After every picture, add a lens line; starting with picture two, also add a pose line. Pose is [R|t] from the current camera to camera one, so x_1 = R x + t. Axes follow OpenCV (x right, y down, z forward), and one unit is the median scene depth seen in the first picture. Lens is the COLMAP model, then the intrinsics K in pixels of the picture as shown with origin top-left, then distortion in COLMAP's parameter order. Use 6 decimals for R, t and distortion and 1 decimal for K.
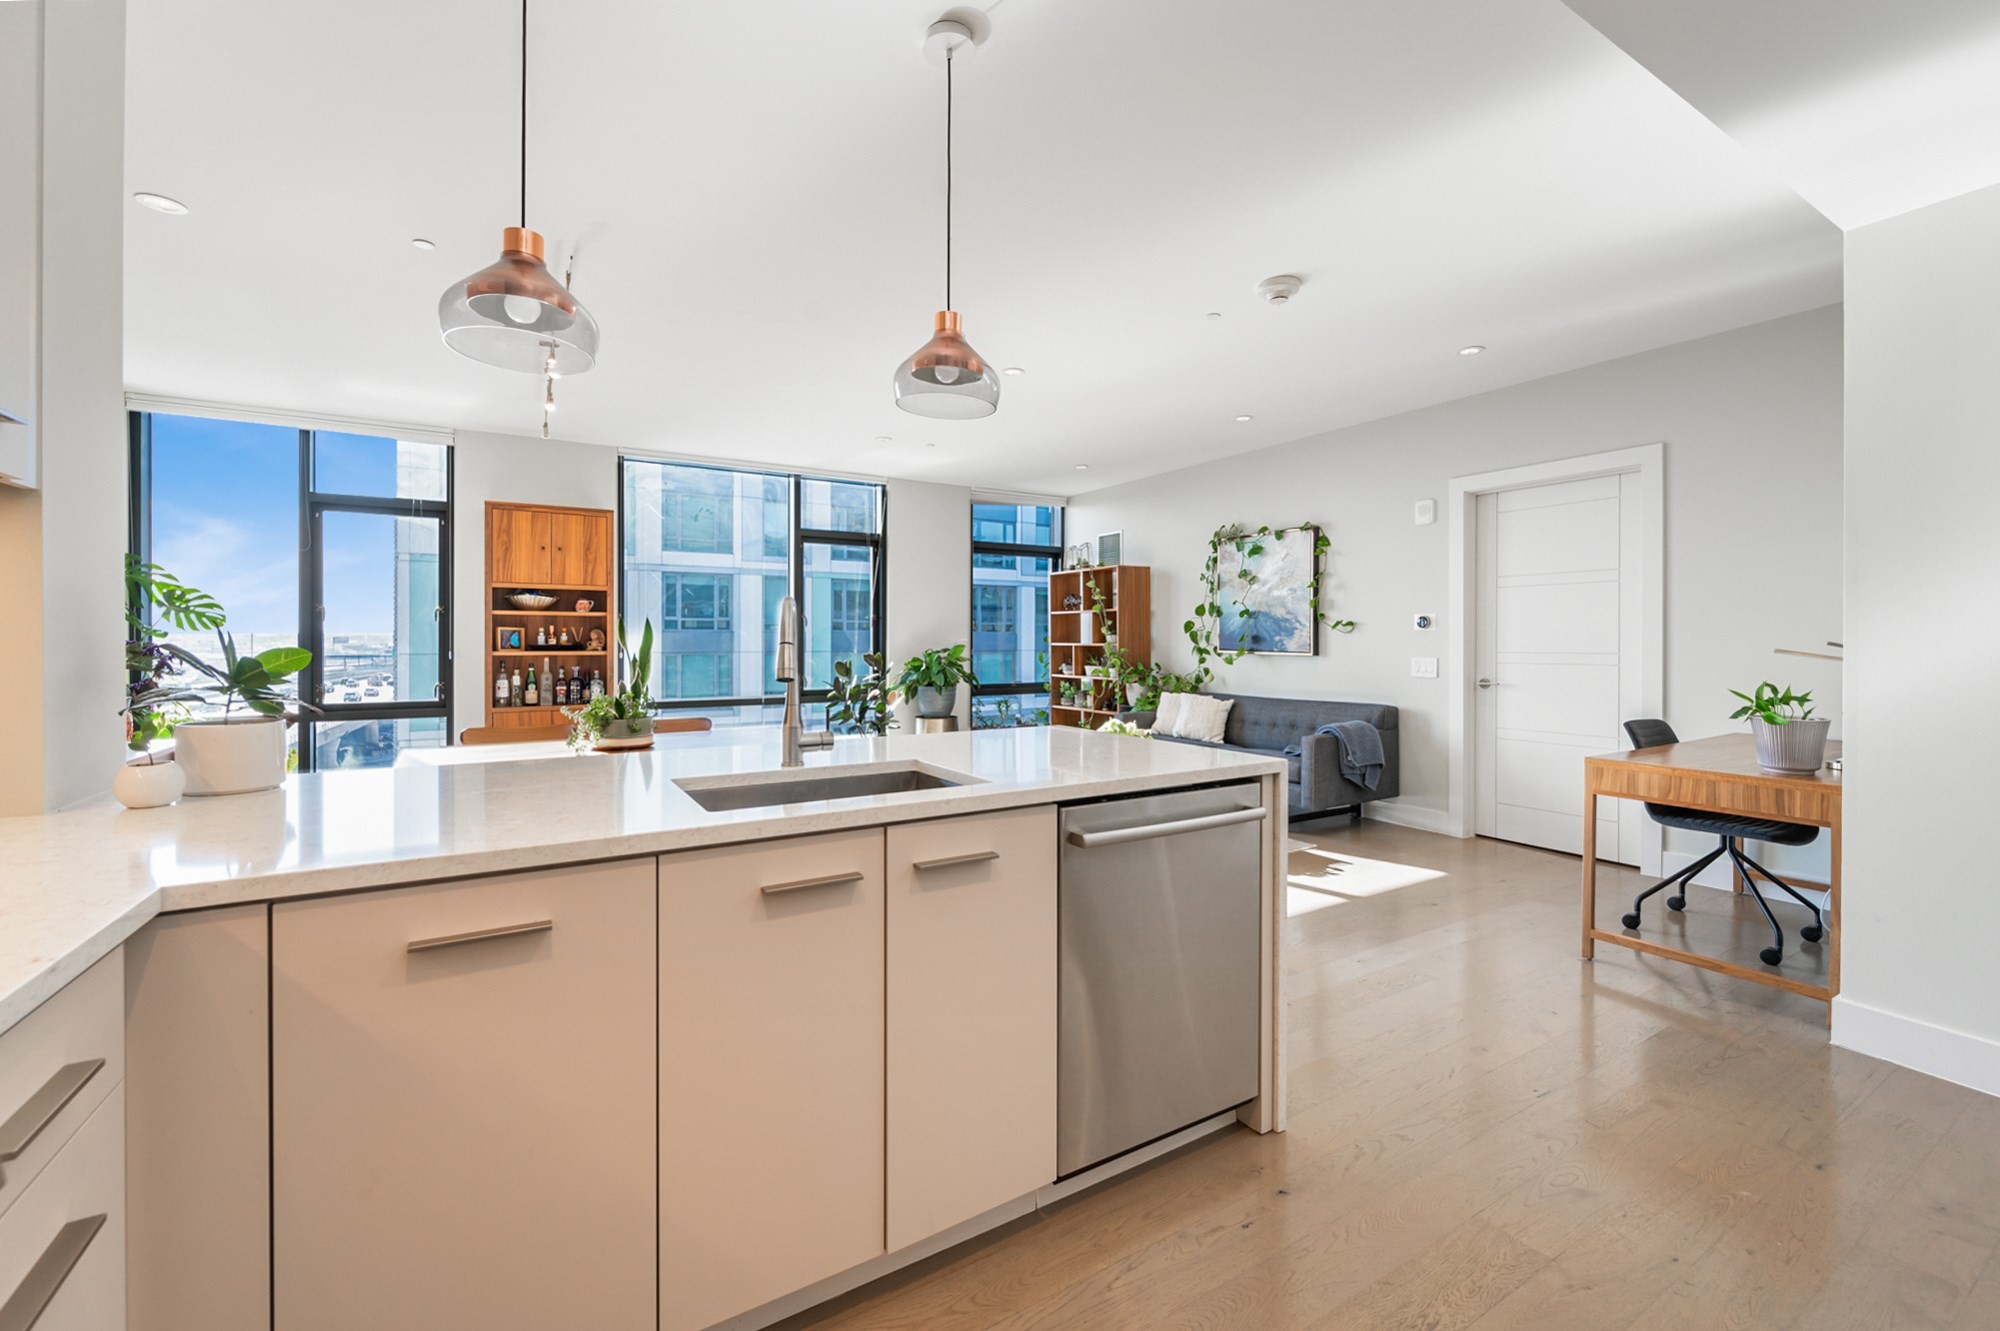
lens RADIAL K [[808.8, 0, 997.2], [0, 808.8, 627.5], [0, 0, 1]] dist [-0.000161, -0.000051]
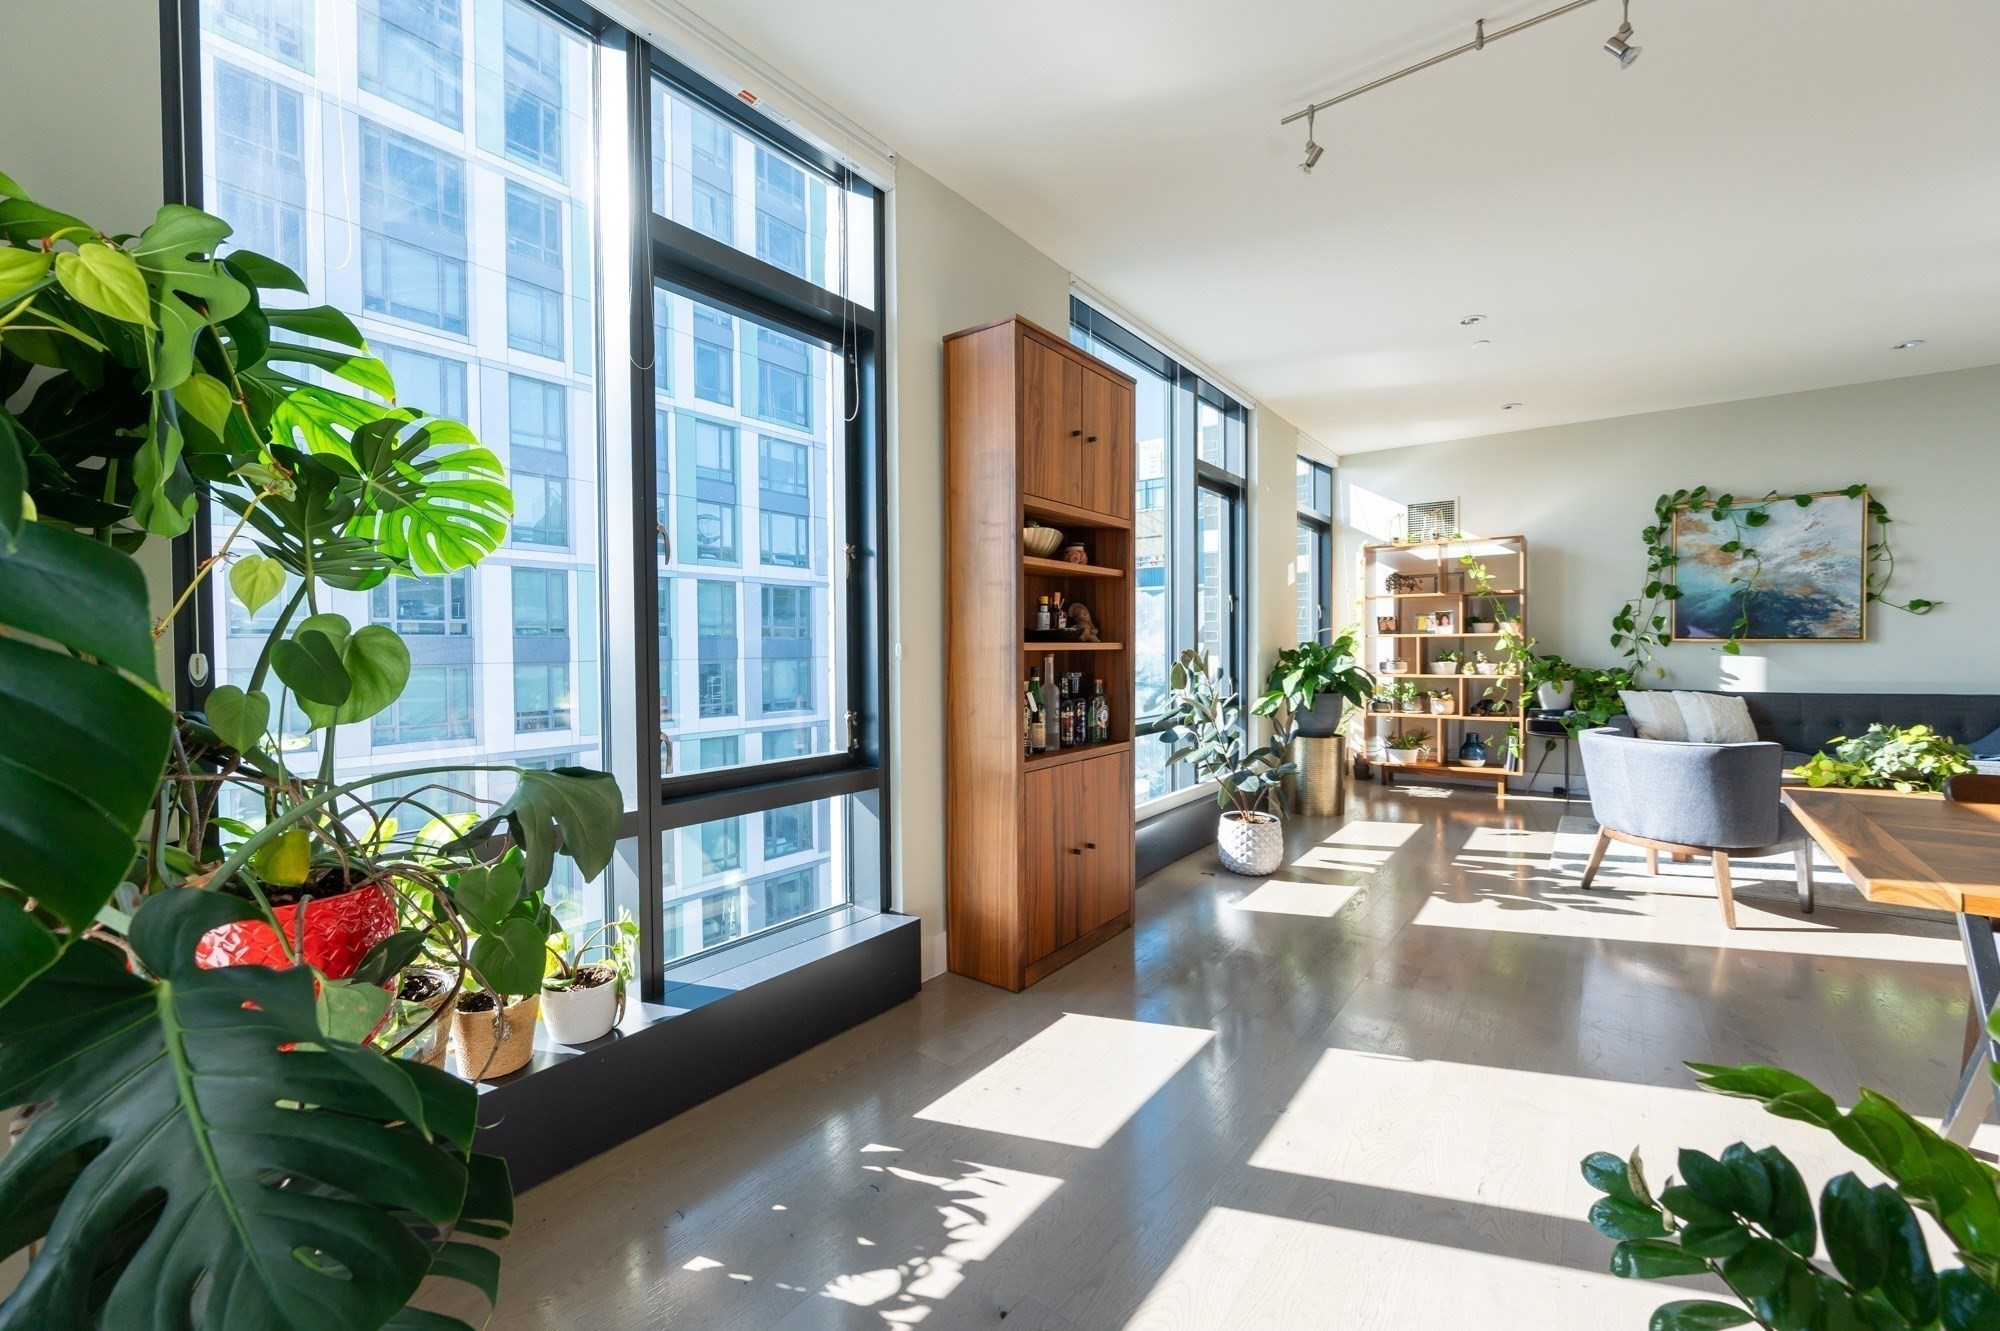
lens RADIAL K [[799.3, 0, 1003.6], [0, 799.3, 643.1], [0, 0, 1]] dist [0.000650, 0.000069]
pose [[0.928123, -0.007643, 0.372196, -0.743637], [0.003872, 0.999933, 0.010880, 0.022977], [-0.372254, -0.008657, 0.928091, 0.530937]]
